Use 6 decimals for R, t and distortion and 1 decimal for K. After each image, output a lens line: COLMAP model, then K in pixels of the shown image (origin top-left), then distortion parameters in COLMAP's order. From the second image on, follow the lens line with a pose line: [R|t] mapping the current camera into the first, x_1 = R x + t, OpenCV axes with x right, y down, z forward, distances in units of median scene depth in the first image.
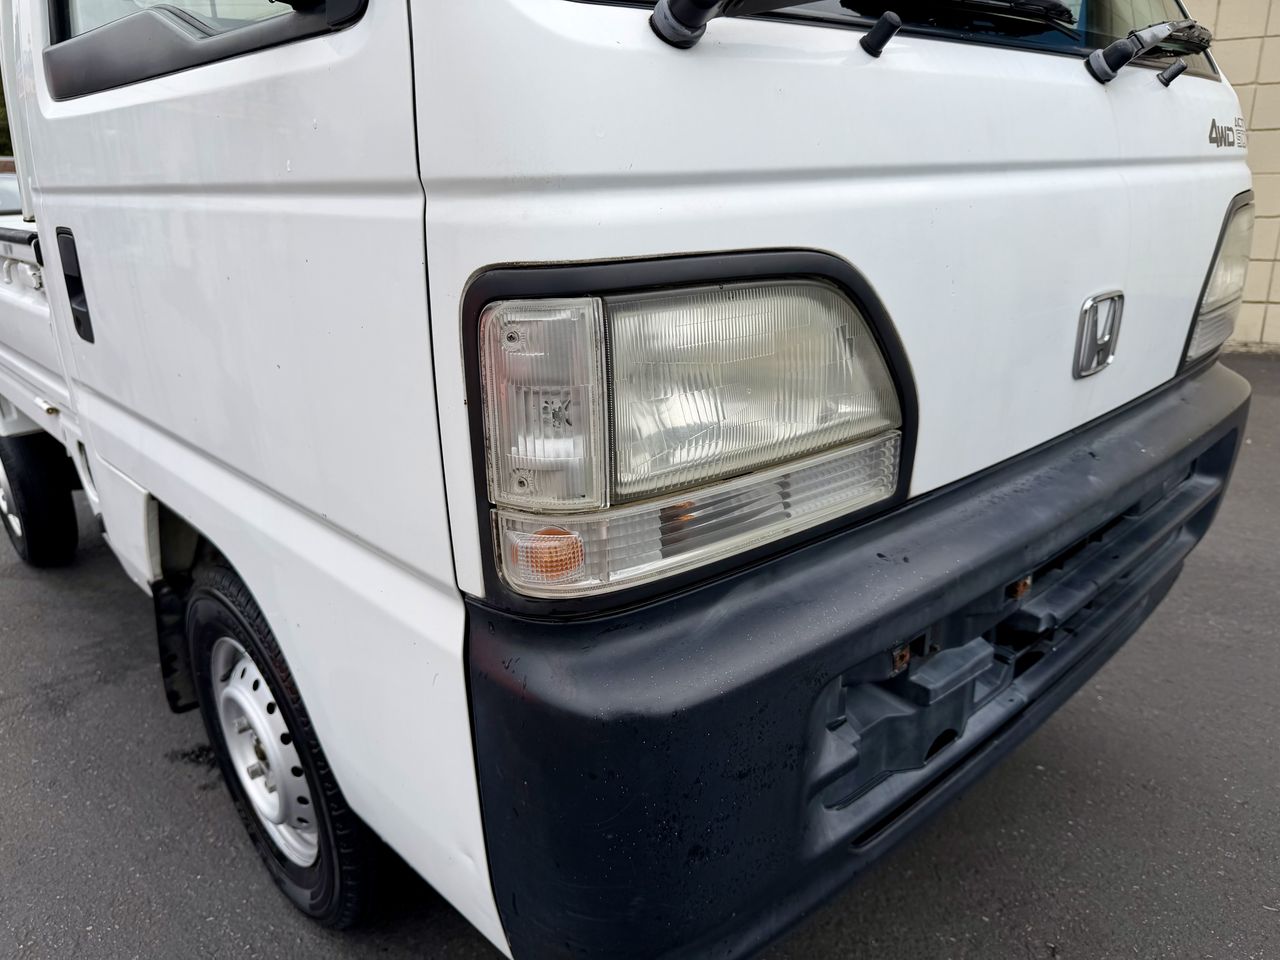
lens RADIAL K [[910.4, 0, 639.2], [0, 910.4, 475.4], [0, 0, 1]] dist [0.018402, -0.026924]
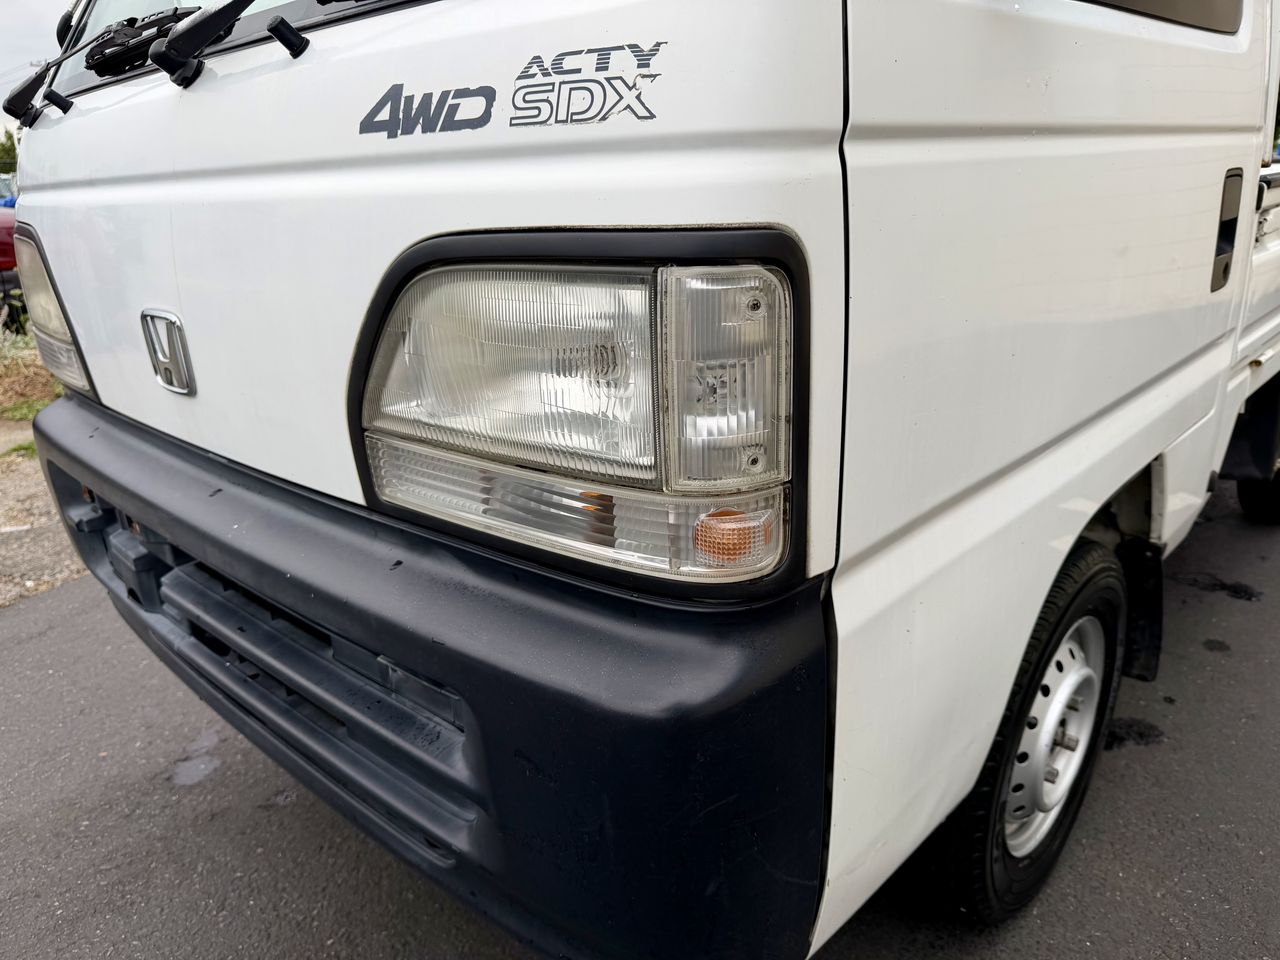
lens RADIAL K [[908.2, 0, 638.3], [0, 908.2, 485.1], [0, 0, 1]] dist [0.092937, -0.136867]
pose [[0.061657, 0.346760, -0.935925, 1.693429], [-0.277486, 0.906697, 0.317651, -0.537269], [0.958749, 0.240121, 0.152125, 1.534631]]
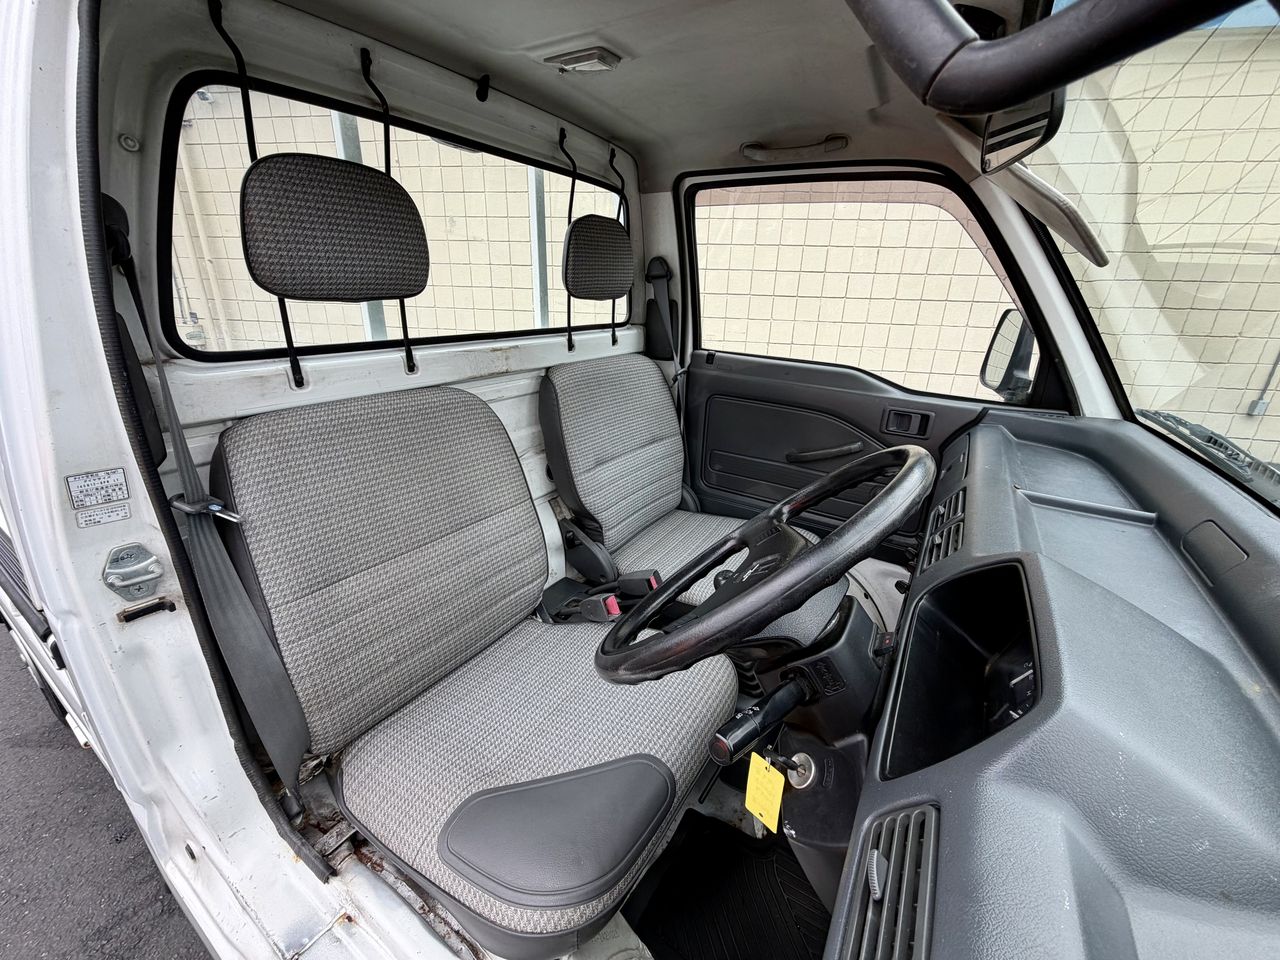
lens RADIAL K [[507.6, 0, 640.4], [0, 507.6, 473.6], [0, 0, 1]] dist [-0.002040, -0.000316]
pose [[0.965767, -0.035459, 0.256977, -0.455197], [0.026688, 0.998939, 0.037538, -0.674110], [-0.258035, -0.029395, 0.965688, 0.740043]]
